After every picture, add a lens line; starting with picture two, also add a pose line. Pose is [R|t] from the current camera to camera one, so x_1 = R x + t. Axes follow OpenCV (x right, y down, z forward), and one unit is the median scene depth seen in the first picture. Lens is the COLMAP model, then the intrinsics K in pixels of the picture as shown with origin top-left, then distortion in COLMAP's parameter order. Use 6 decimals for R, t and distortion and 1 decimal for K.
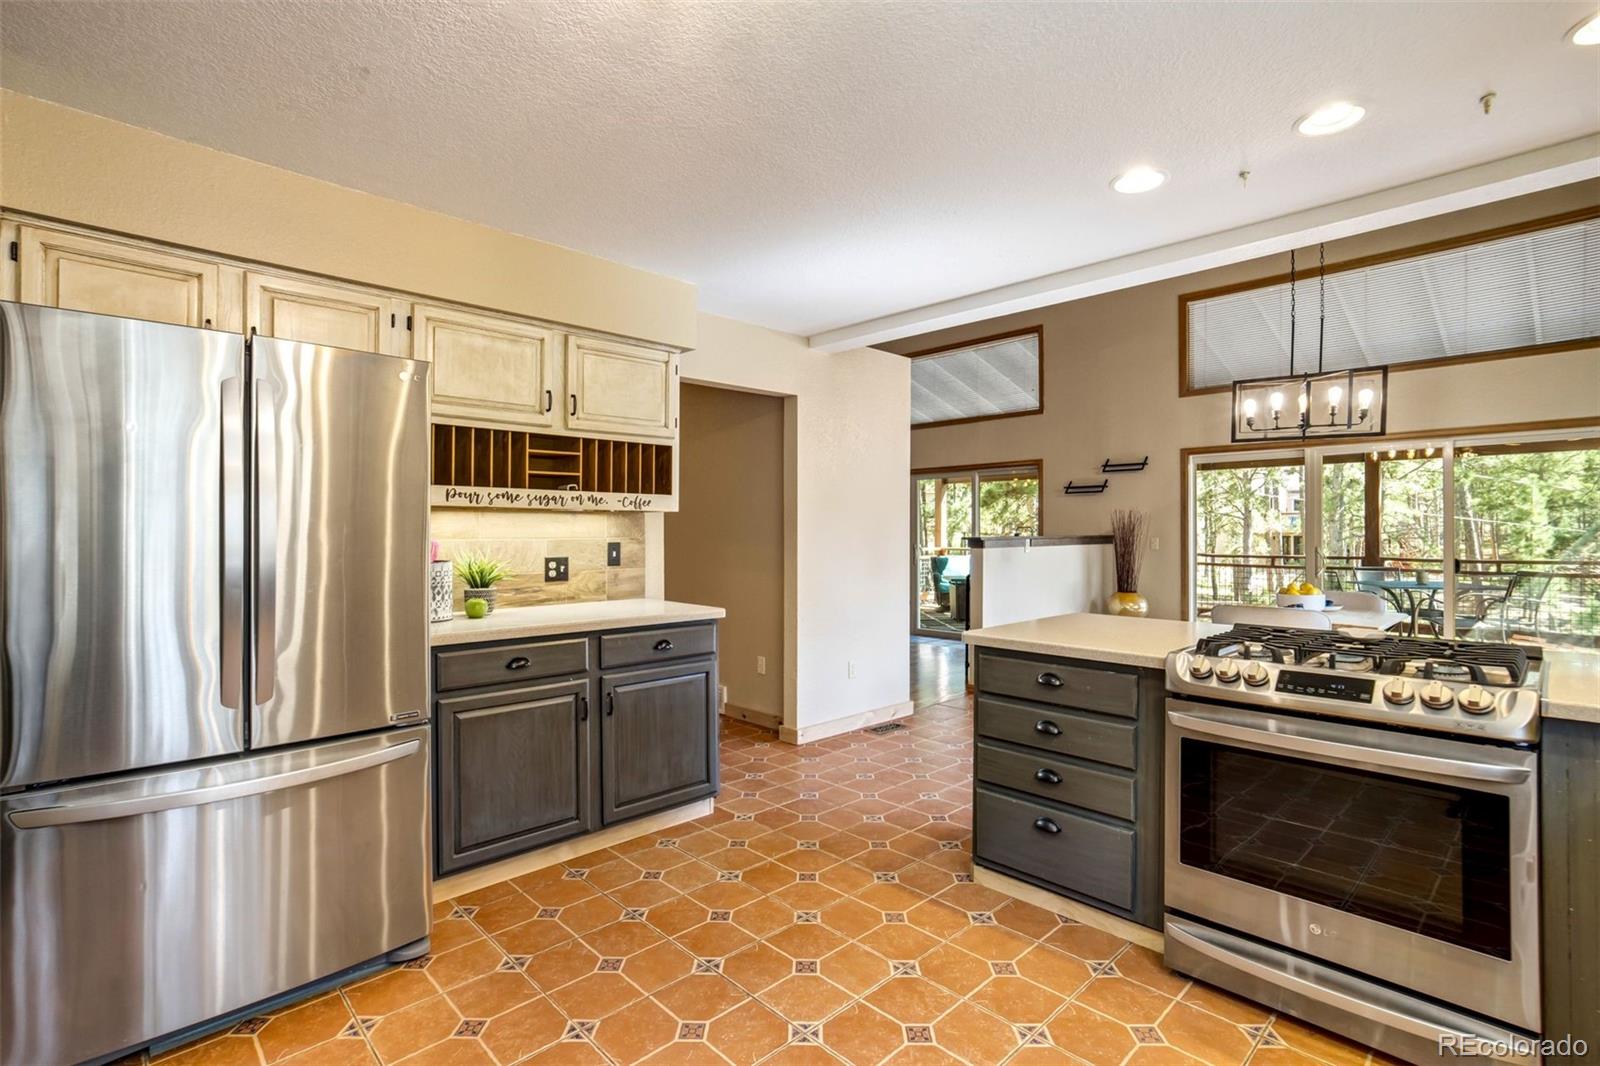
lens RADIAL K [[758.0, 0, 802.8], [0, 758.0, 533.2], [0, 0, 1]] dist [-0.029261, 0.017409]
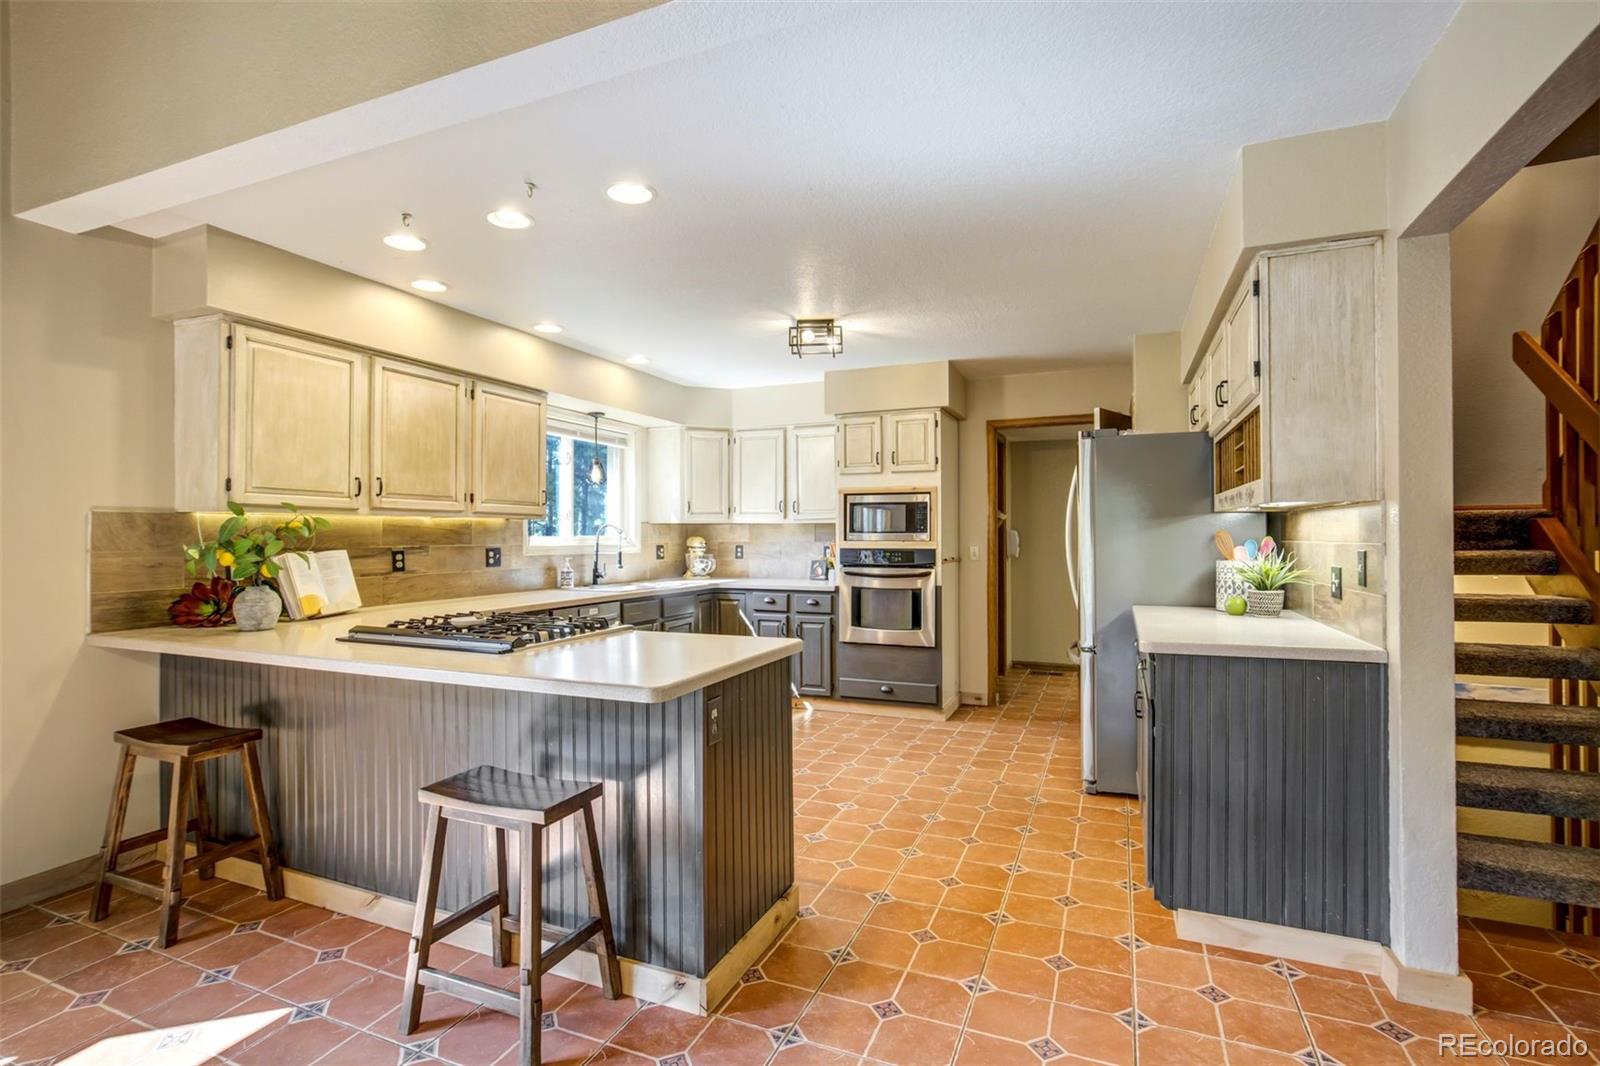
lens RADIAL K [[758.0, 0, 796.4], [0, 758.0, 532.7], [0, 0, 1]] dist [-0.029261, 0.017409]
pose [[-0.921510, 0.001936, -0.388349, 0.228444], [0.002517, 0.999996, -0.000987, -0.001383], [0.388346, -0.001888, -0.921512, 0.726285]]
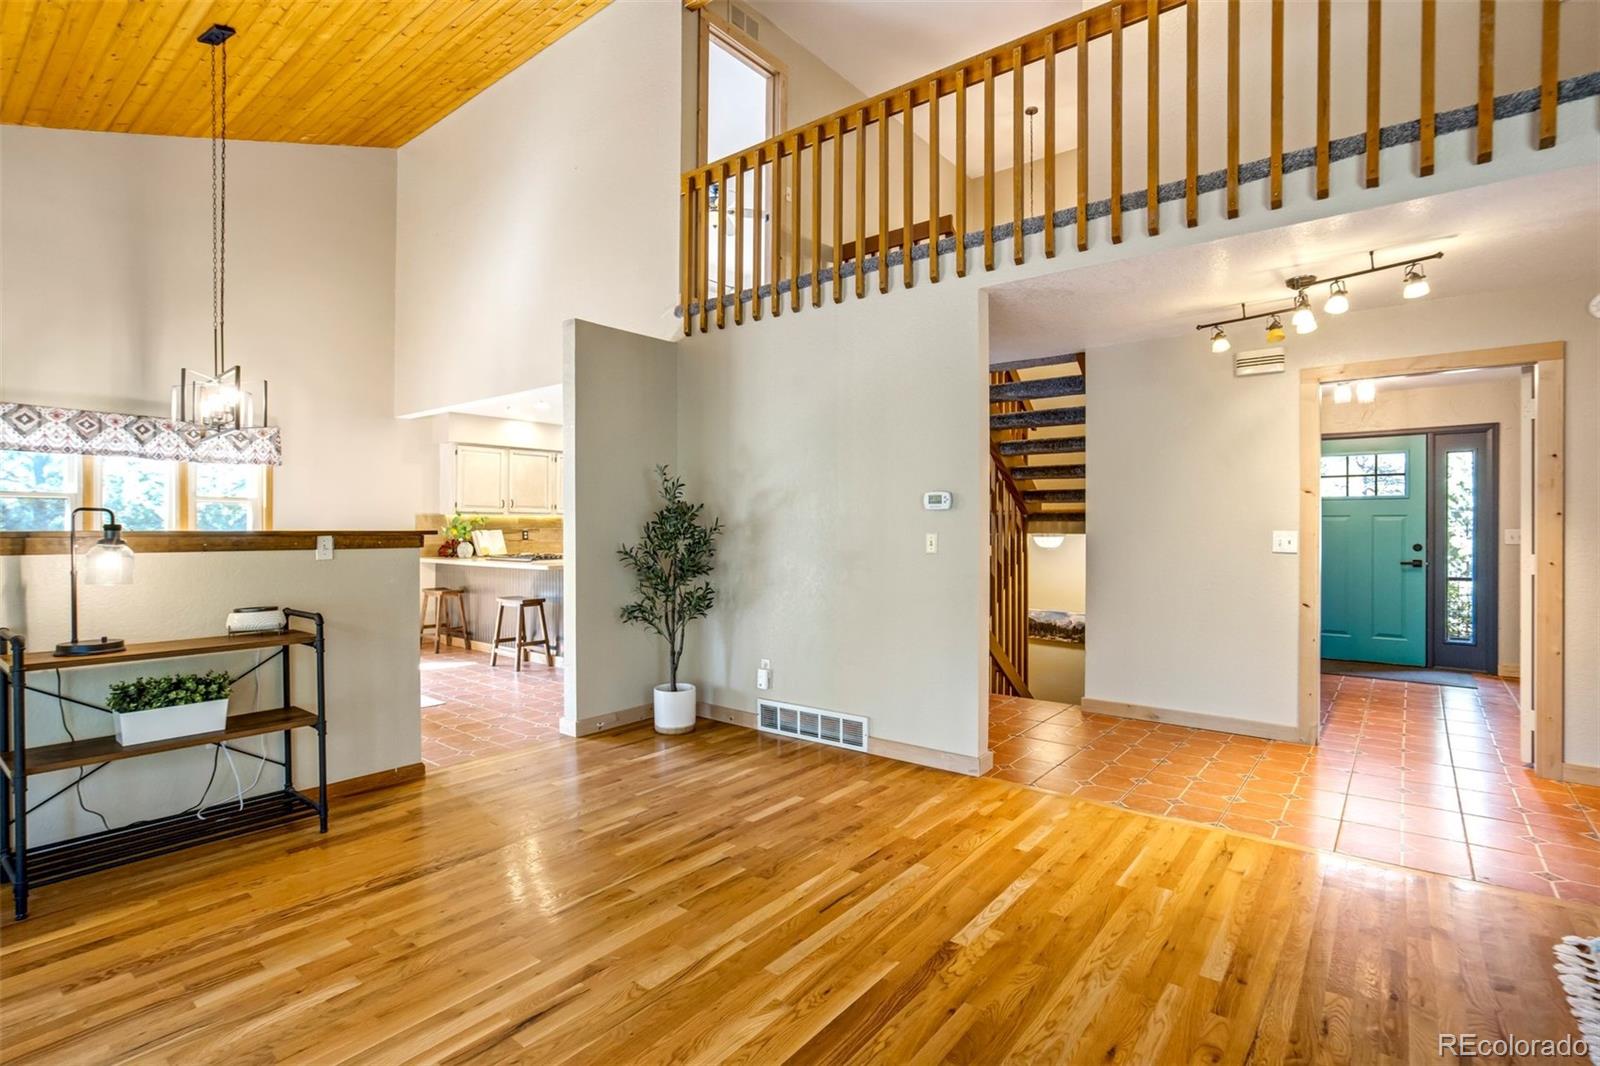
lens RADIAL K [[758.0, 0, 797.6], [0, 758.0, 532.4], [0, 0, 1]] dist [-0.029261, 0.017409]
pose [[-0.991650, -0.002023, -0.128943, -0.007123], [-0.003345, 0.999944, 0.010039, -0.000774], [0.128916, 0.010387, -0.991601, 1.415788]]
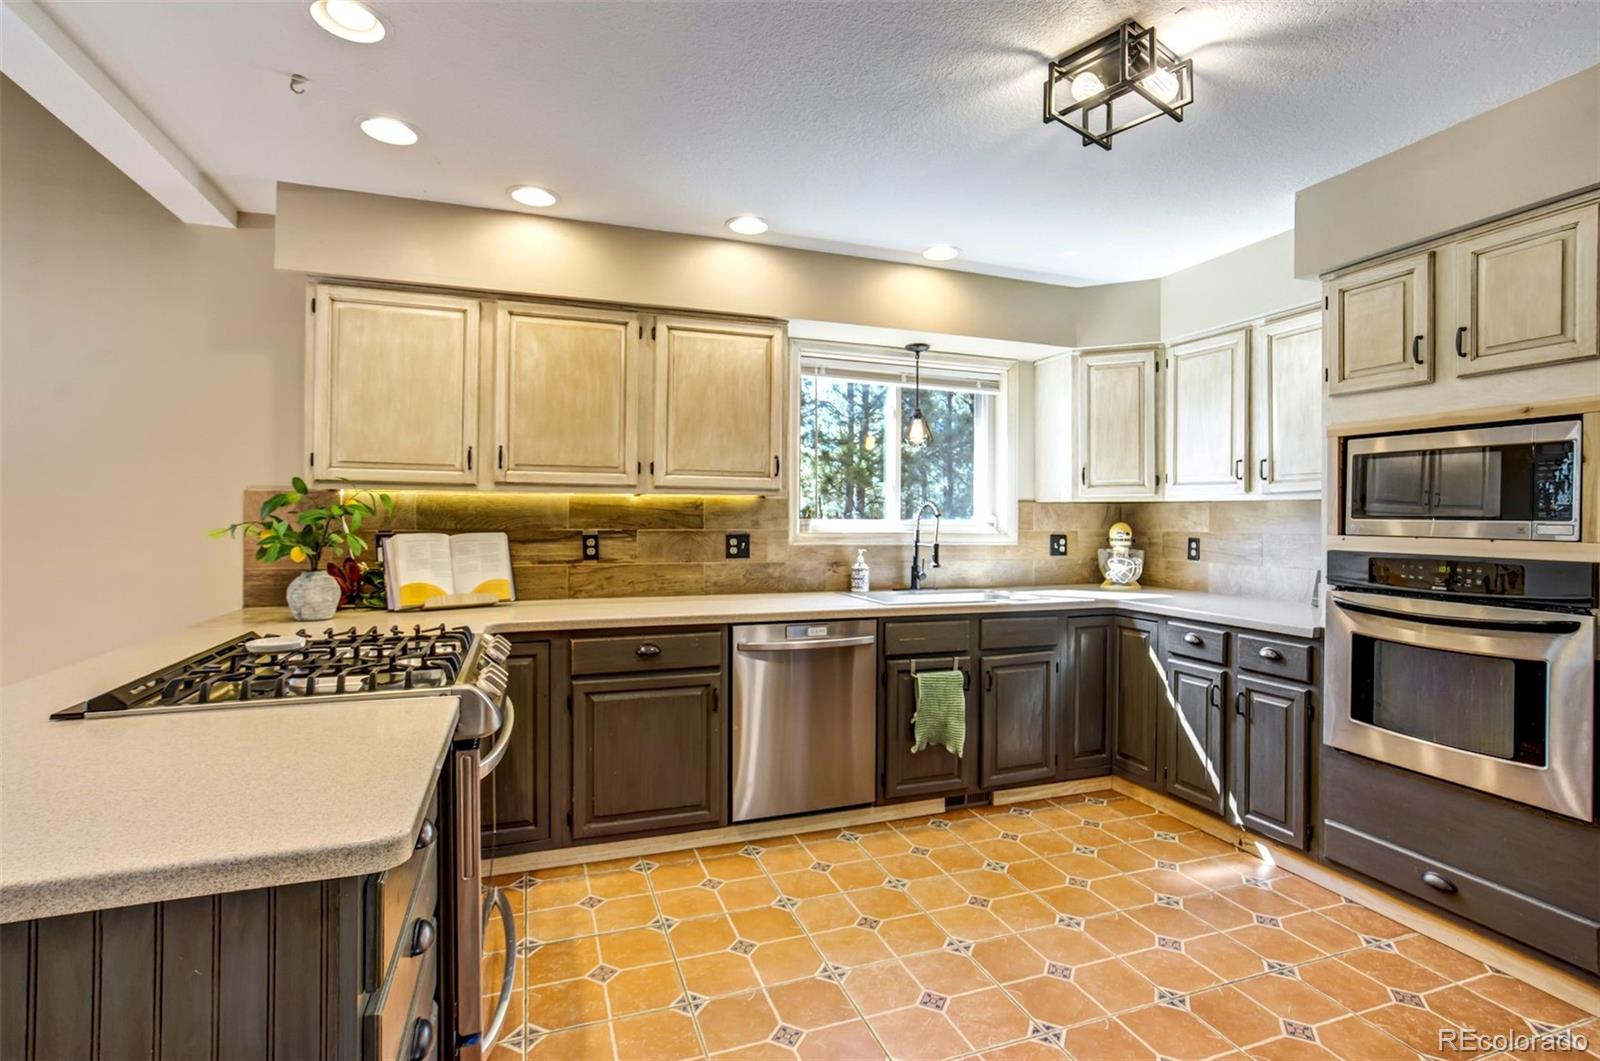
lens RADIAL K [[758.0, 0, 804.3], [0, 758.0, 521.0], [0, 0, 1]] dist [-0.029261, 0.017409]
pose [[-0.912622, -0.007416, 0.408736, -0.031031], [-0.005563, 0.999968, 0.005722, -0.001253], [-0.408766, 0.002948, -0.912635, 0.469531]]
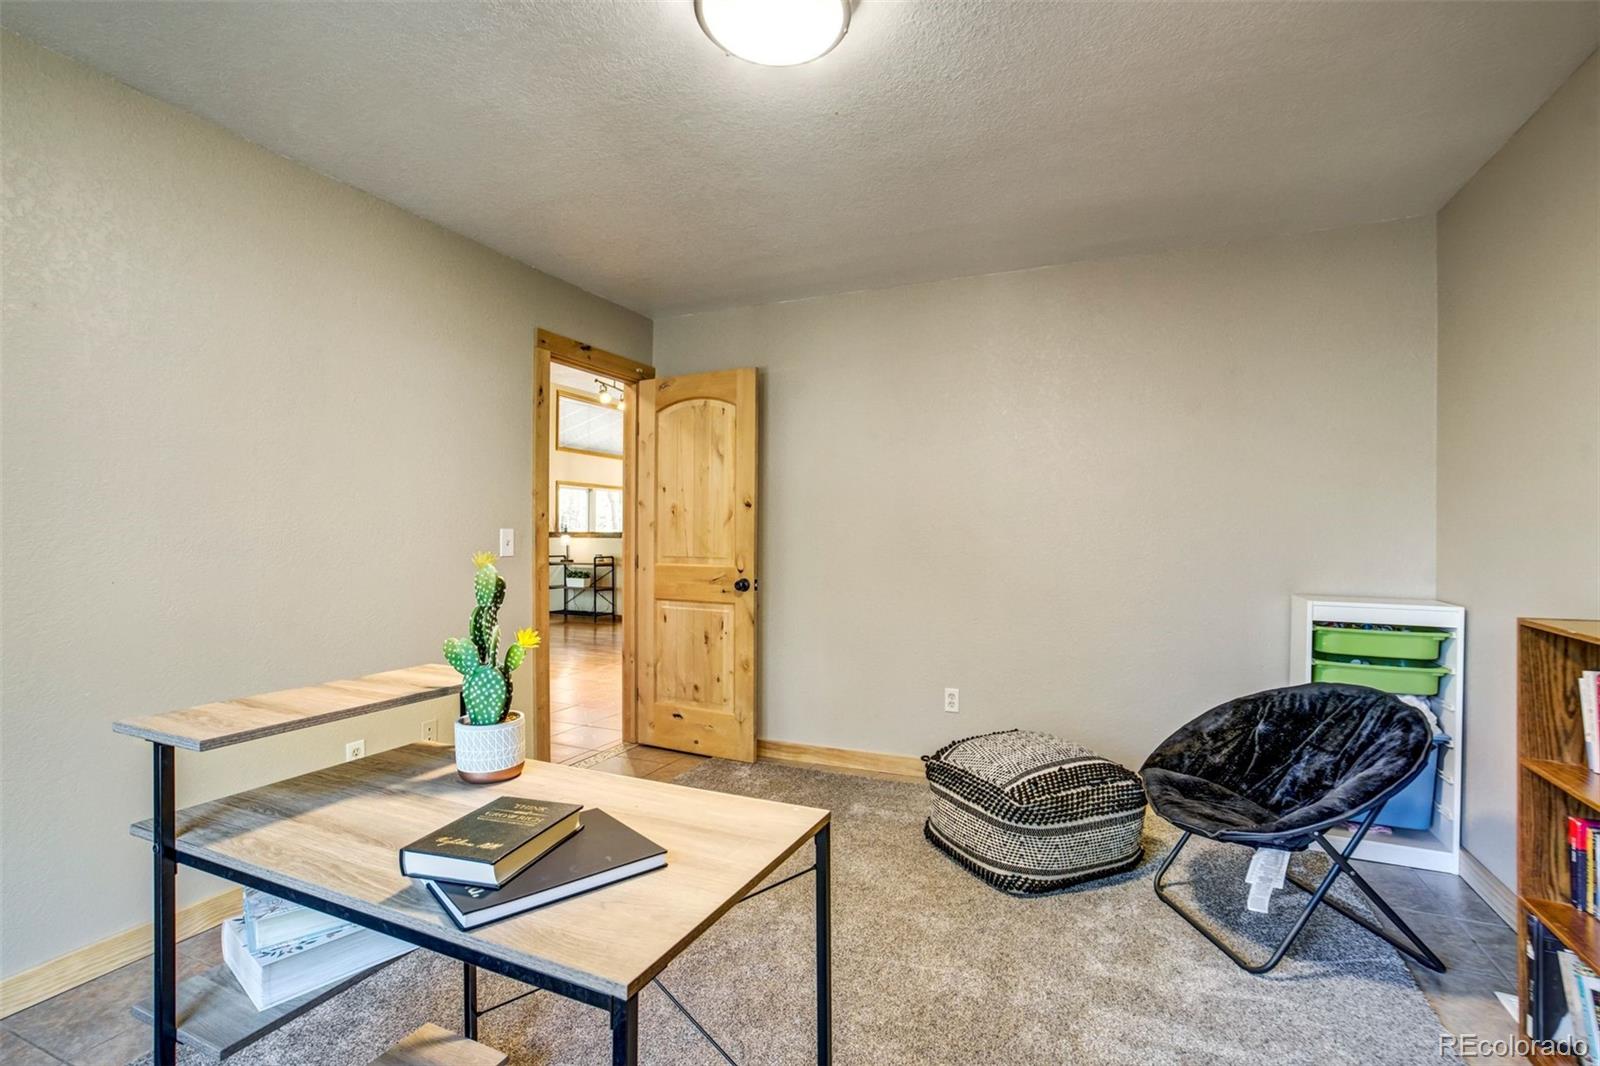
lens RADIAL K [[758.0, 0, 792.9], [0, 758.0, 531.6], [0, 0, 1]] dist [-0.029261, 0.017409]
pose [[-0.359718, -0.006506, 0.933038, -1.279812], [-0.001489, 0.999978, 0.006398, -0.007038], [-0.933060, 0.000912, -0.359720, 1.123540]]
